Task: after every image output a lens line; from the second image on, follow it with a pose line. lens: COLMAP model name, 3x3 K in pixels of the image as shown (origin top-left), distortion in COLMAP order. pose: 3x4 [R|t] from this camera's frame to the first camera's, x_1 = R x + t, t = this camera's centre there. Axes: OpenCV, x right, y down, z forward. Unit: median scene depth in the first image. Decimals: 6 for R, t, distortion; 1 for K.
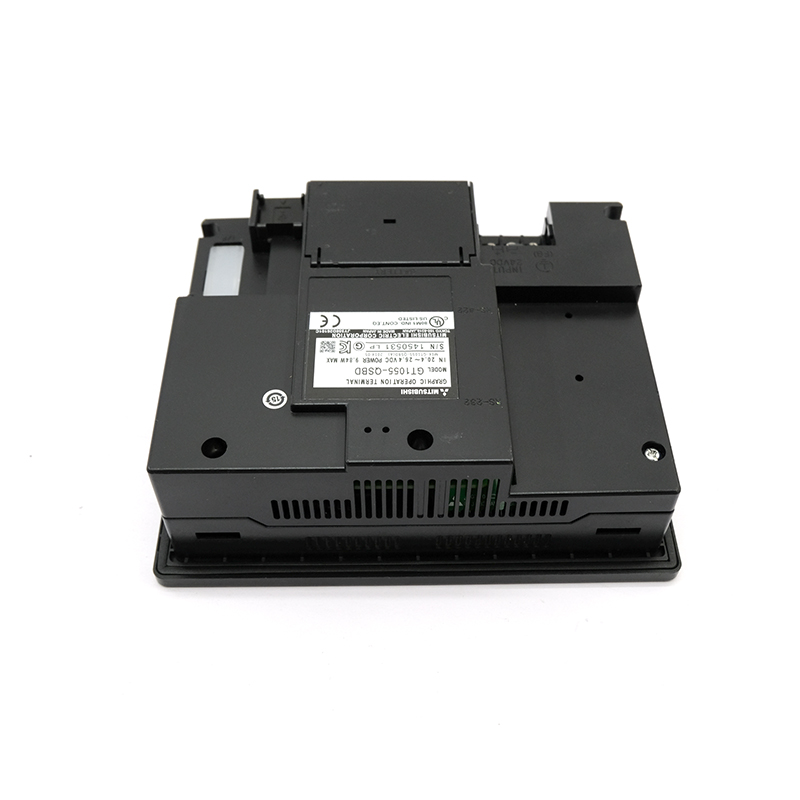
lens RADIAL K [[960.6, 0, 395.0], [0, 960.6, 402.6], [0, 0, 1]] dist [-0.013427, 0.000000]
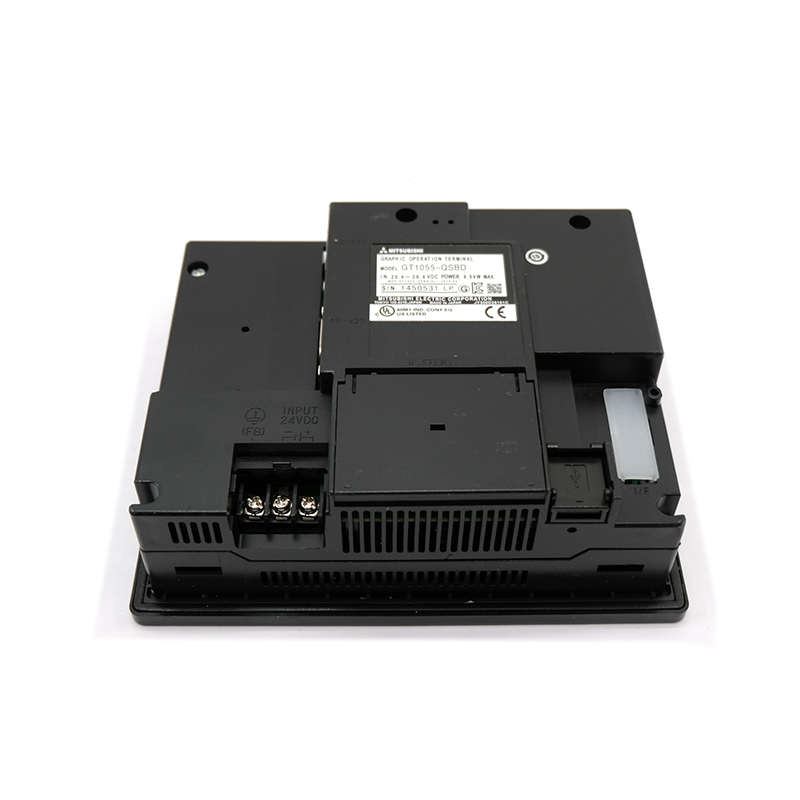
lens RADIAL K [[1085.7, 0, 396.2], [0, 1085.7, 400.3], [0, 0, 1]] dist [-0.037983, 0.000000]
pose [[-0.999974, -0.007089, 0.001346, 0.032891], [0.002649, -0.187211, 0.982316, -1.228714], [-0.006711, 0.982294, 0.187225, 0.906518]]
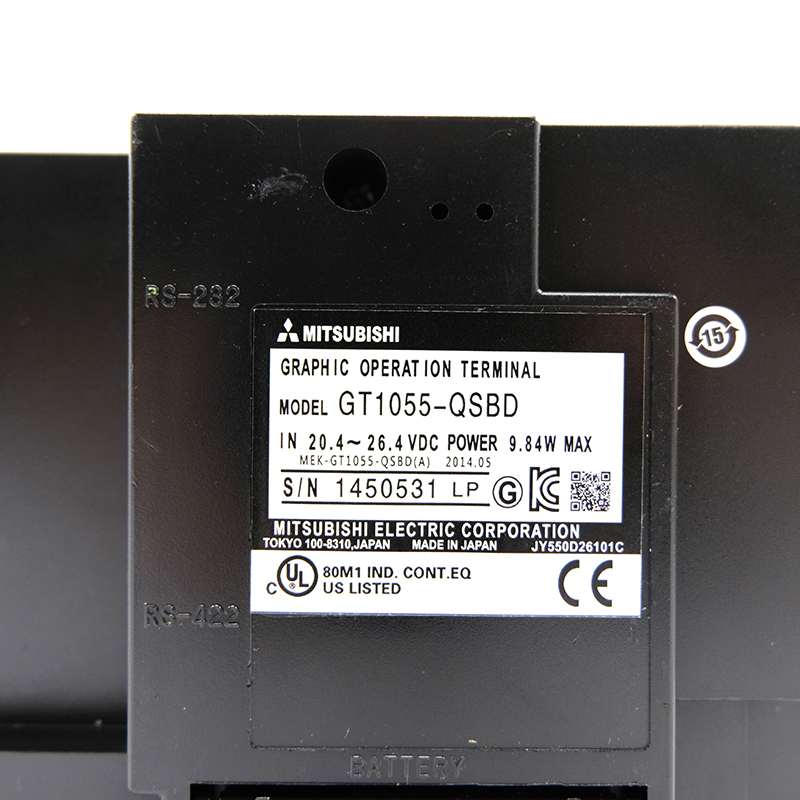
lens RADIAL K [[925.4, 0, 400.9], [0, 925.4, 397.5], [0, 0, 1]] dist [-0.029573, 0.000000]
pose [[-0.999814, -0.018604, -0.005032, 0.006871], [0.011751, -0.795436, 0.605923, -0.250914], [-0.015275, 0.605752, 0.795507, 0.694766]]
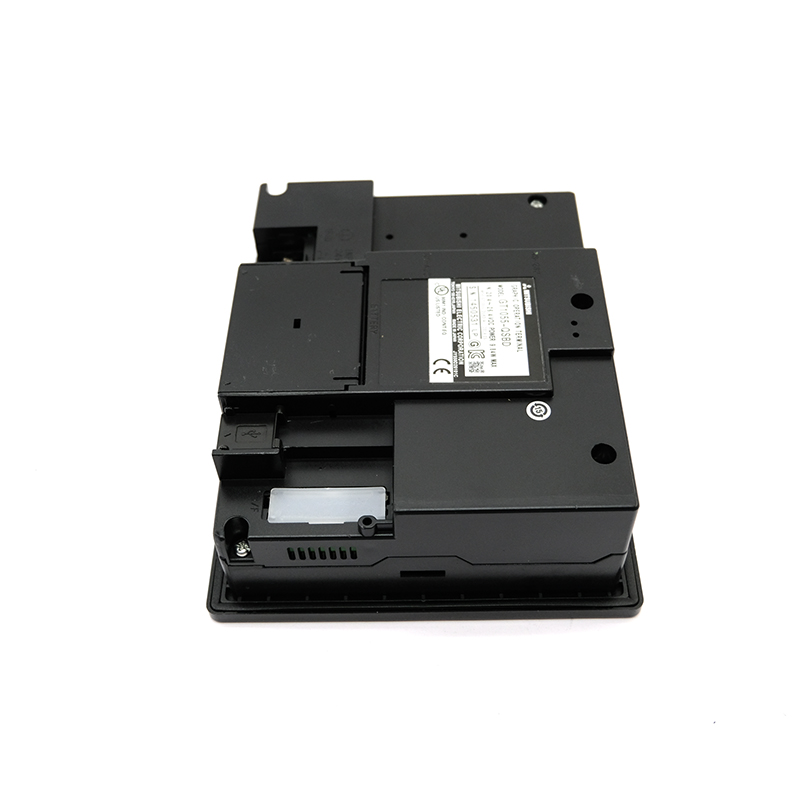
lens RADIAL K [[960.6, 0, 405.0], [0, 960.6, 399.1], [0, 0, 1]] dist [-0.013427, 0.000000]
pose [[0.015398, -0.777651, 0.628507, -0.735535], [0.803843, 0.383454, 0.454753, -0.567357], [-0.594643, 0.498219, 0.631014, 0.427872]]
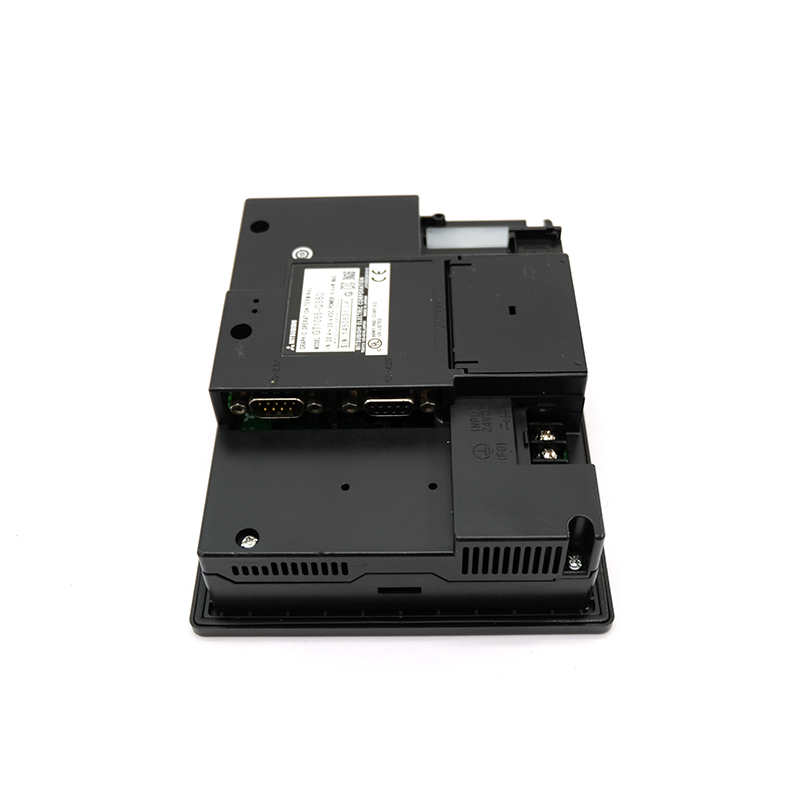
lens RADIAL K [[960.6, 0, 401.8], [0, 960.6, 400.4], [0, 0, 1]] dist [-0.013427, 0.000000]
pose [[-0.017345, 0.762571, -0.646672, 0.804495], [-0.766922, 0.404822, 0.497945, -0.631092], [0.641506, 0.504585, 0.577811, 0.445908]]
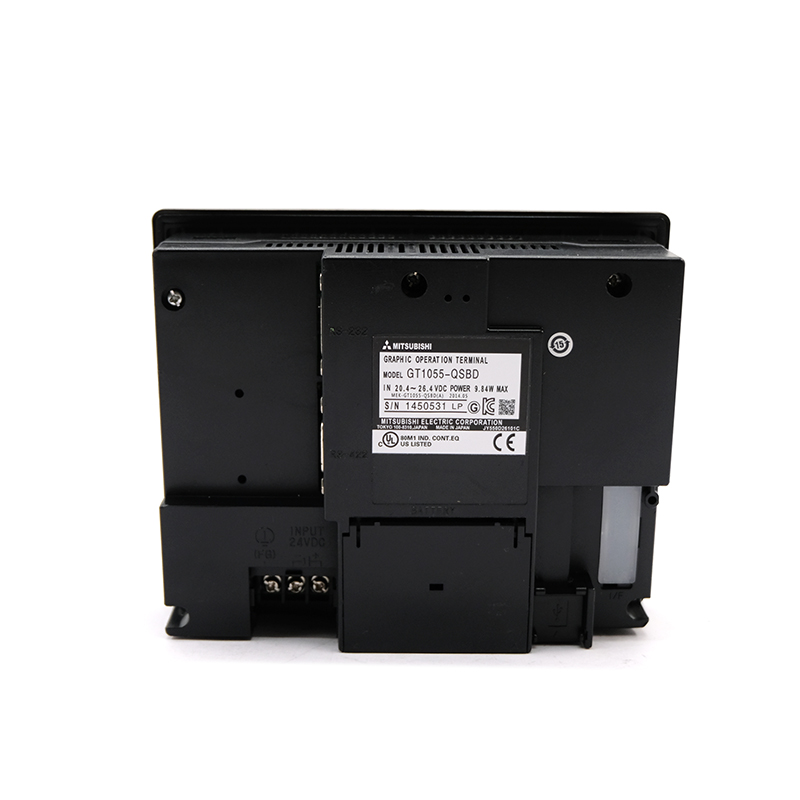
lens RADIAL K [[1139.9, 0, 401.1], [0, 1139.9, 403.4], [0, 0, 1]] dist [-0.074010, 0.000000]
pose [[-0.999806, -0.016326, -0.010985, 0.047185], [0.010759, -0.920961, 0.389507, -0.497646], [-0.016476, 0.389313, 0.920958, -0.037354]]
